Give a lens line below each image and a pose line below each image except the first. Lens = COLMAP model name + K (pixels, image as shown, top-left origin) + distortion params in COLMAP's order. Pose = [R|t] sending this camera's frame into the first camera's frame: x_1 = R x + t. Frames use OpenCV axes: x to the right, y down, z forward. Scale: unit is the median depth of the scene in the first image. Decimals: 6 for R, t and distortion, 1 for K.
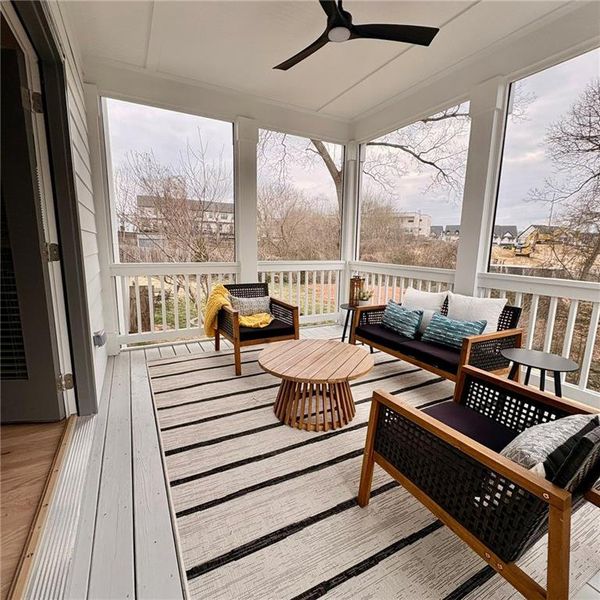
lens RADIAL K [[318.1, 0, 300.1], [0, 318.1, 300.1], [0, 0, 1]] dist [-0.005518, -0.000540]
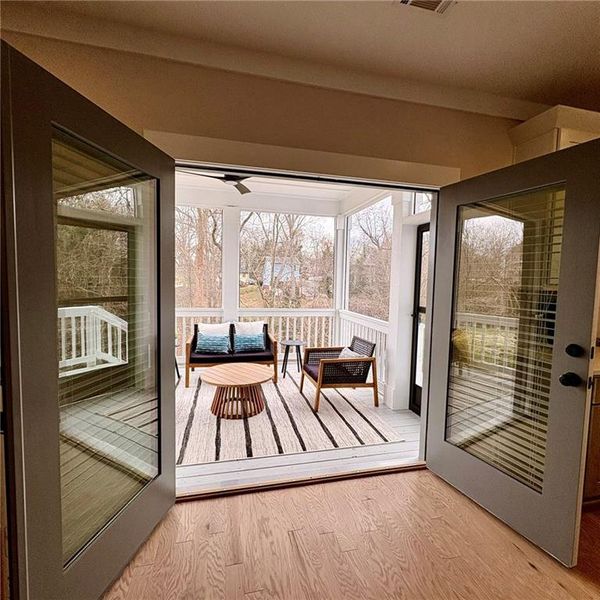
lens RADIAL K [[318.1, 0, 298.0], [0, 318.1, 300.8], [0, 0, 1]] dist [-0.005518, -0.000540]
pose [[0.247205, -0.064993, 0.966781, -1.466405], [0.152251, 0.987960, 0.027486, -0.180314], [-0.956927, 0.140399, 0.254124, 0.294876]]
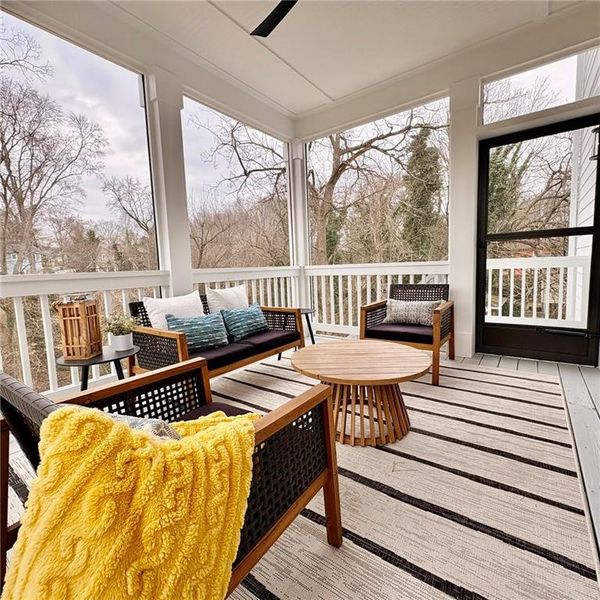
lens RADIAL K [[318.1, 0, 303.3], [0, 318.1, 299.6], [0, 0, 1]] dist [-0.005518, -0.000540]
pose [[-0.437117, -0.087512, 0.895137, -0.677098], [0.193559, 0.962782, 0.188644, -0.166676], [-0.878330, 0.255721, -0.403909, 1.540845]]
